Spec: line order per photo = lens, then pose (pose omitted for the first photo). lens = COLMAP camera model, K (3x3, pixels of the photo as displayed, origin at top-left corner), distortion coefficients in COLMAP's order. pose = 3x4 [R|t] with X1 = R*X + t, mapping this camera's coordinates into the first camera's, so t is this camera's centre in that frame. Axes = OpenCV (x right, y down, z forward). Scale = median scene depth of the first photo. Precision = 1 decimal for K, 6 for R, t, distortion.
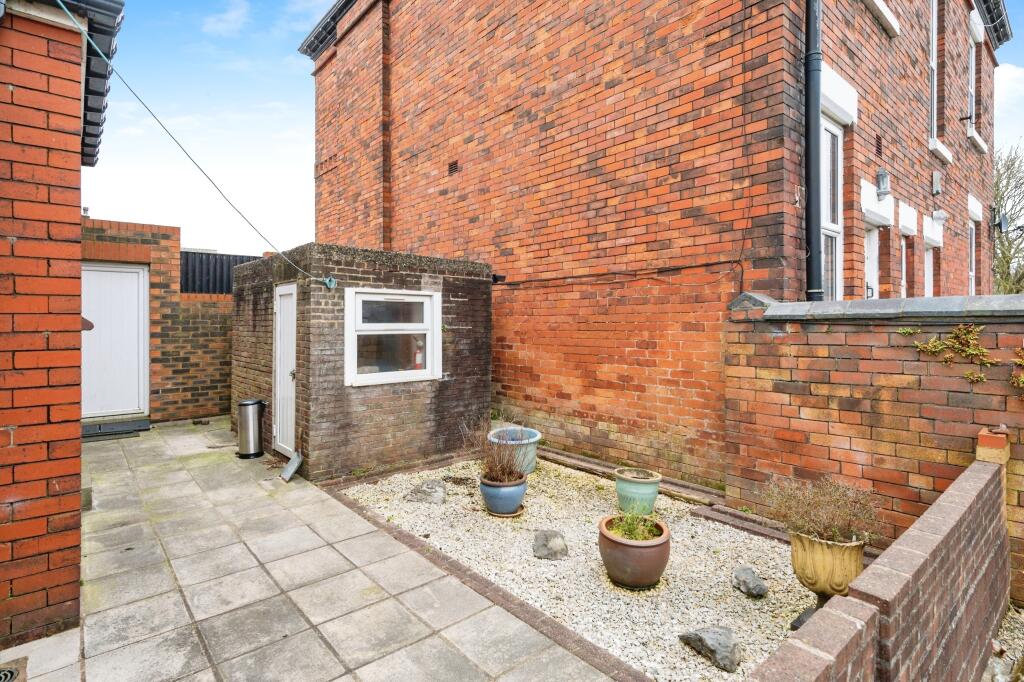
lens RADIAL K [[517.1, 0, 493.1], [0, 517.1, 321.1], [0, 0, 1]] dist [-0.003268, -0.000093]
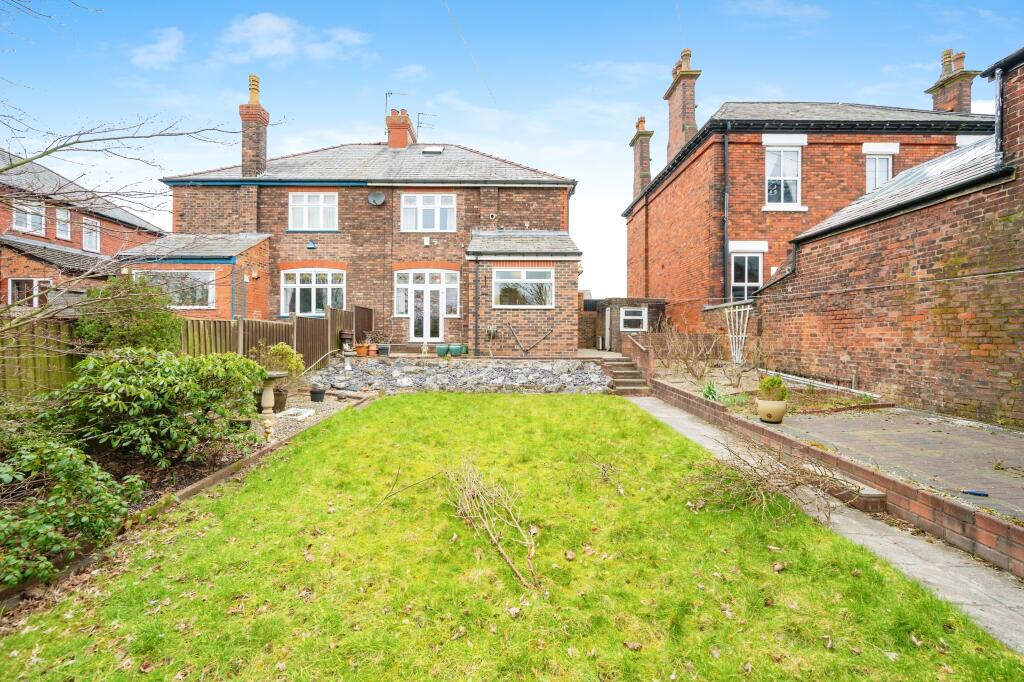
lens RADIAL K [[442.1, 0, 510.1], [0, 442.1, 341.8], [0, 0, 1]] dist [0.000071, 0.000000]
pose [[0.782948, 0.003462, -0.622078, 1.058124], [0.001107, 0.999975, 0.006959, 0.158118], [0.622087, -0.006137, 0.782924, -2.012230]]
